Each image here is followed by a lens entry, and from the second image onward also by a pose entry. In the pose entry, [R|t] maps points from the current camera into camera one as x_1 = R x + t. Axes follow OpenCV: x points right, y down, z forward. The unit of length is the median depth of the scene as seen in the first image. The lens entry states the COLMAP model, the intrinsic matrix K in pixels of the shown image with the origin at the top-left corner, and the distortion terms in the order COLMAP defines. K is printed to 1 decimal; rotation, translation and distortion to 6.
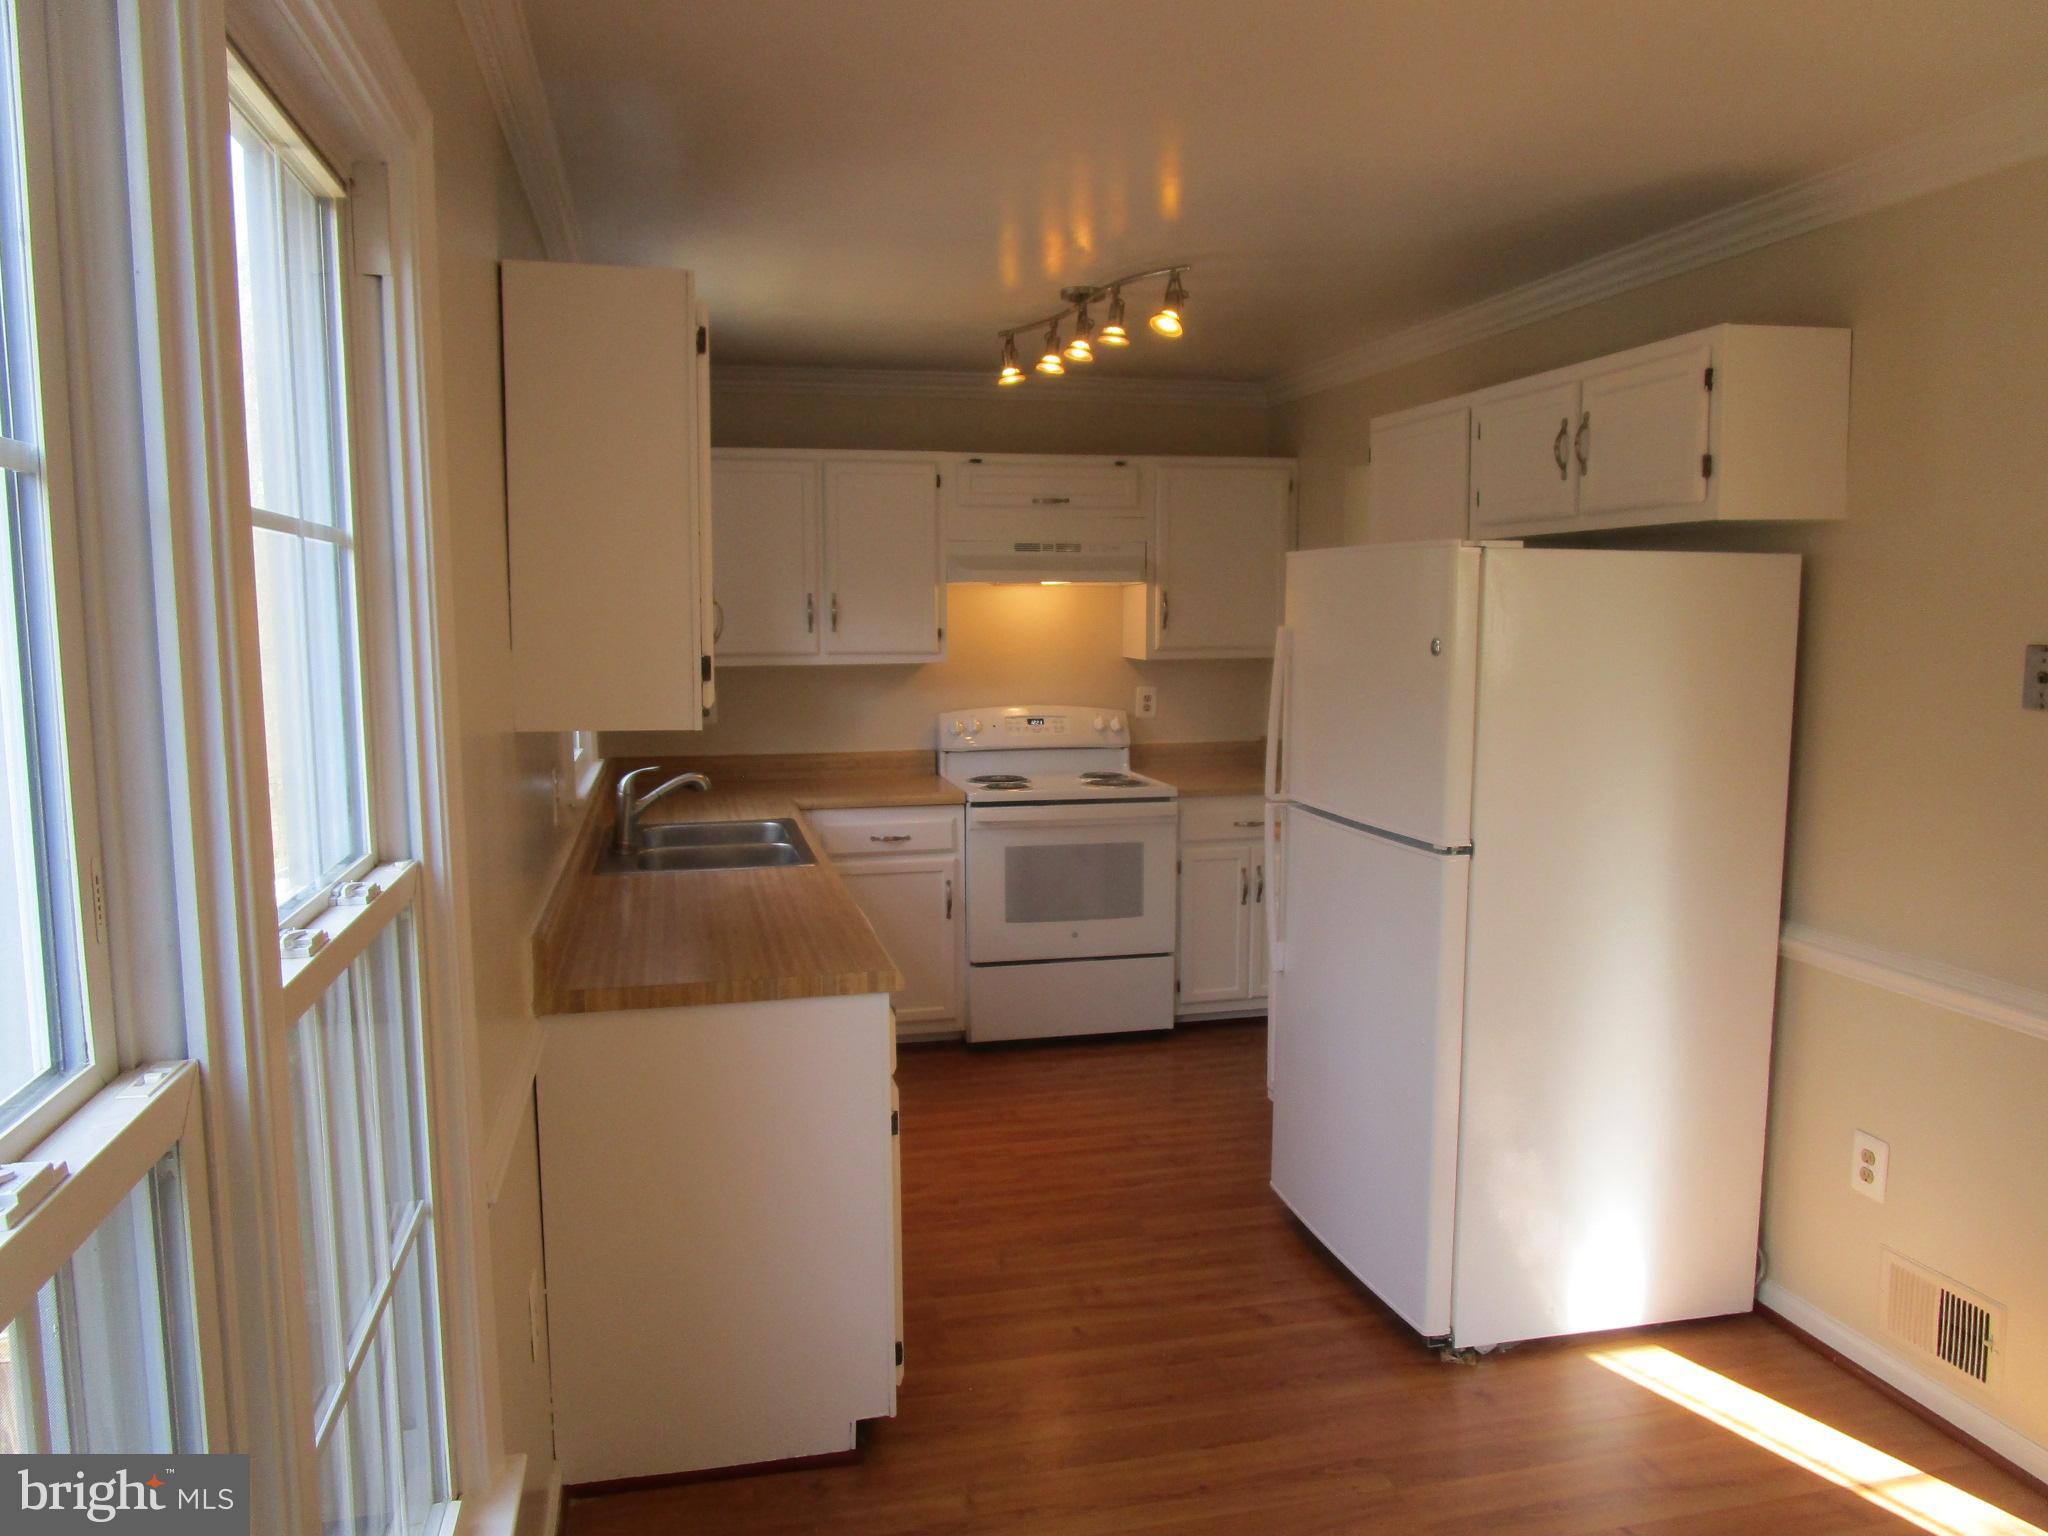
lens RADIAL K [[1456.8, 0, 1026.8], [0, 1456.8, 754.2], [0, 0, 1]] dist [-0.027743, 0.011783]
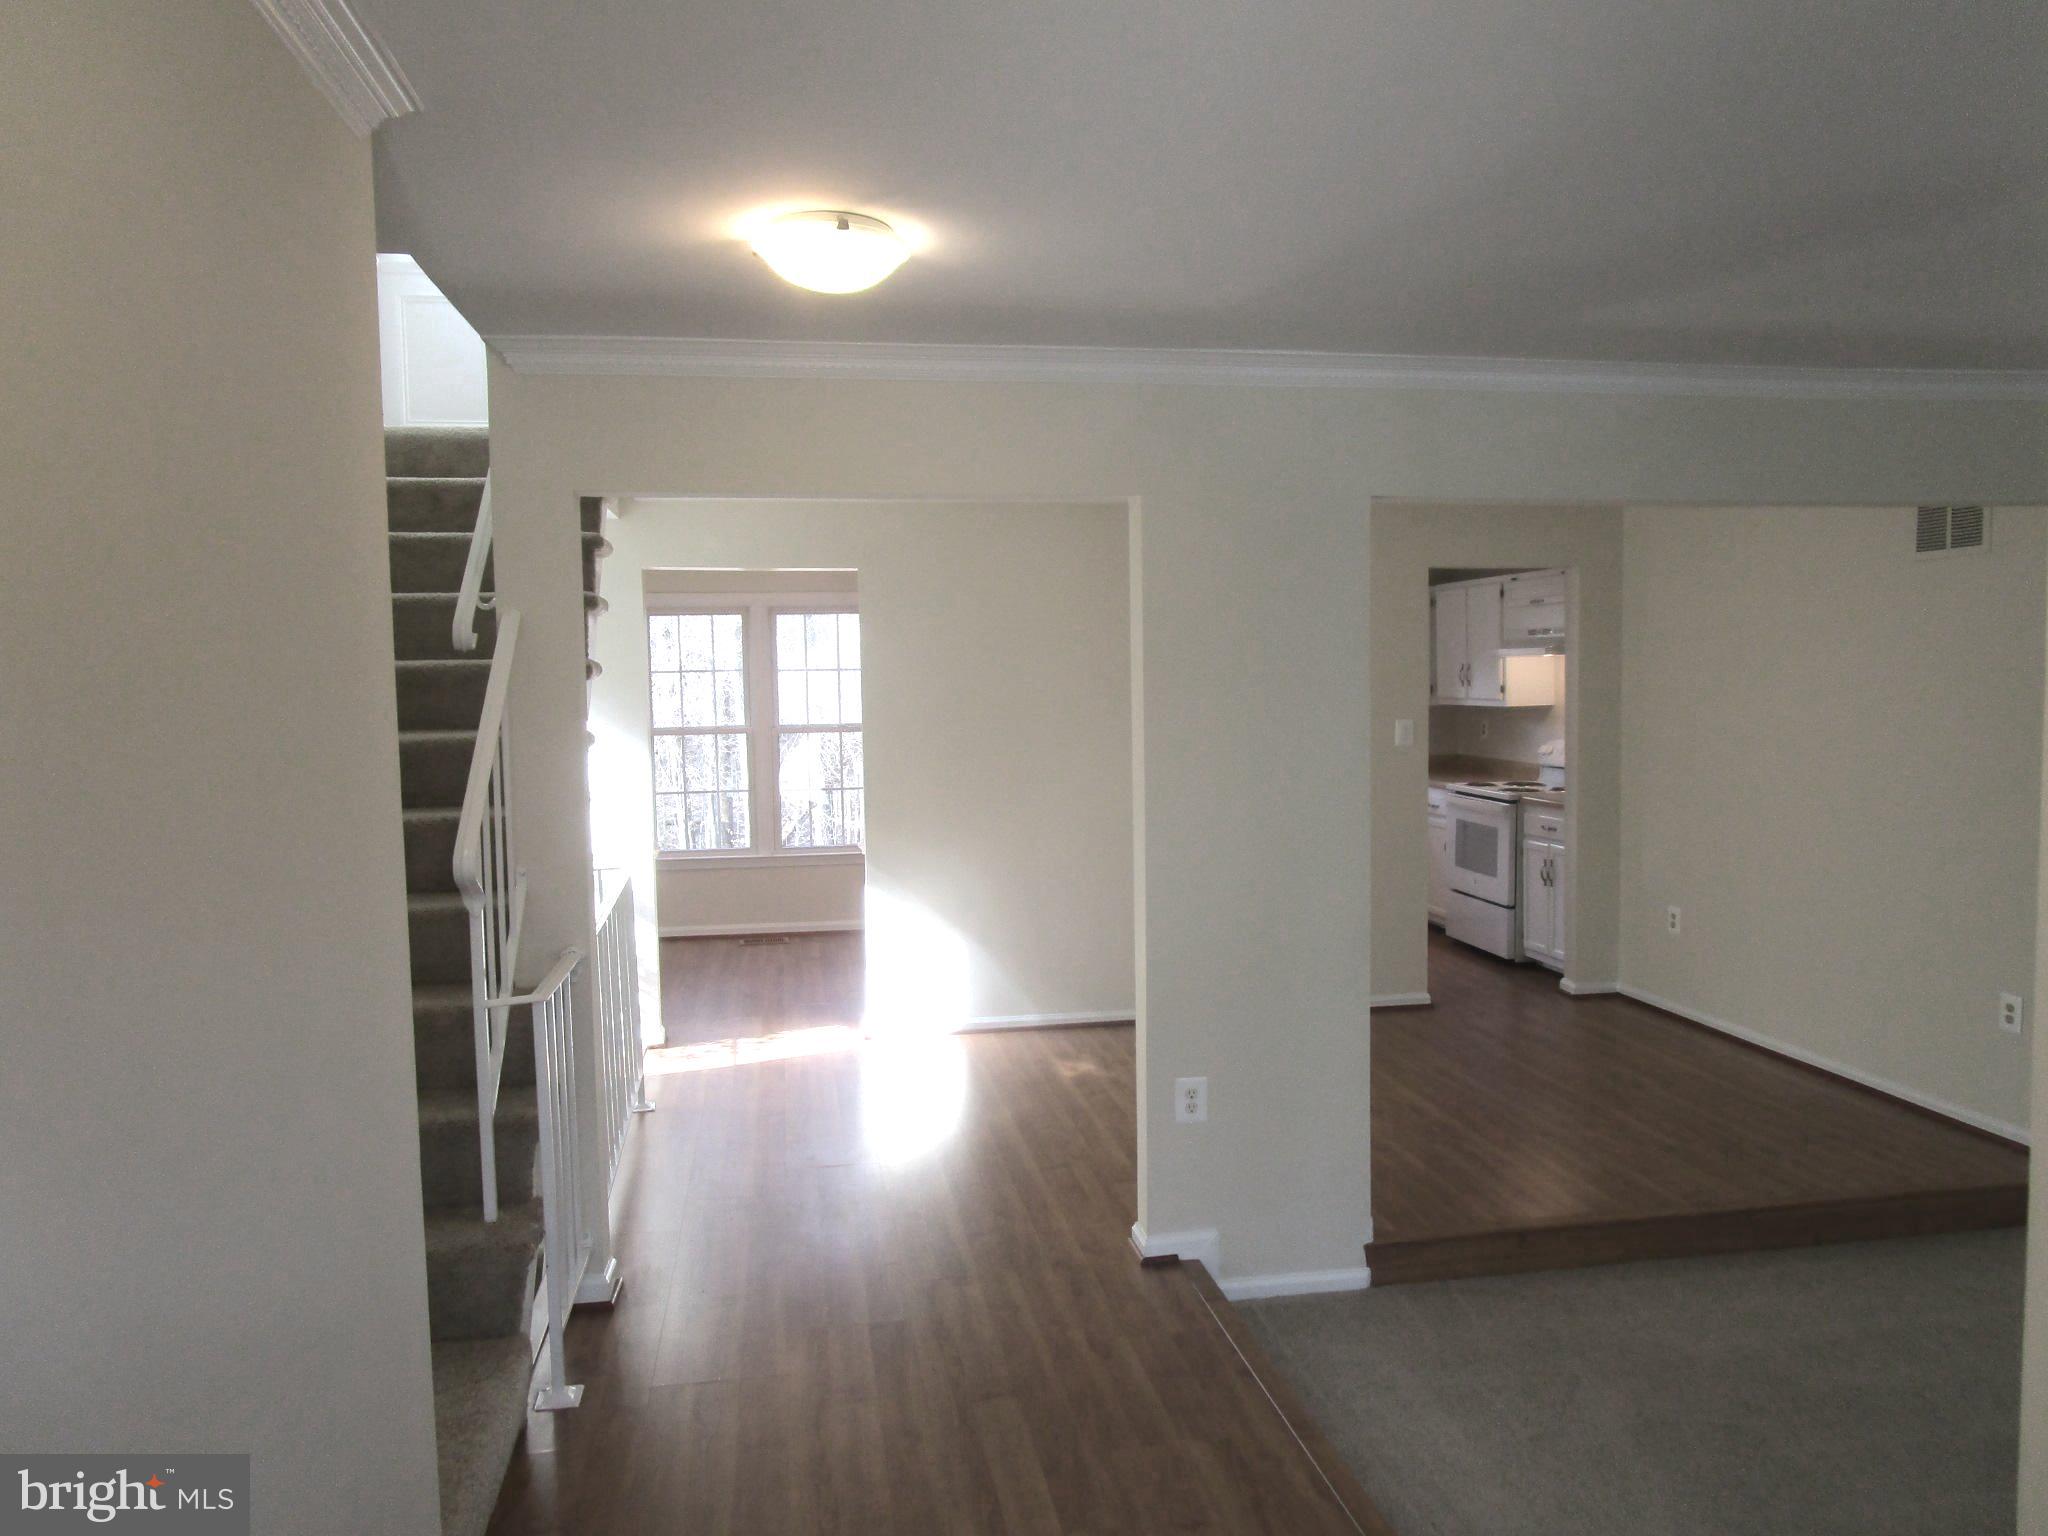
lens RADIAL K [[1456.8, 0, 1024.6], [0, 1456.8, 760.1], [0, 0, 1]] dist [-0.027743, 0.011783]
pose [[-0.101276, 0.067401, -0.992573, 1.663729], [-0.080542, 0.993872, 0.075707, -0.087356], [0.991593, 0.087611, -0.095227, 0.672924]]
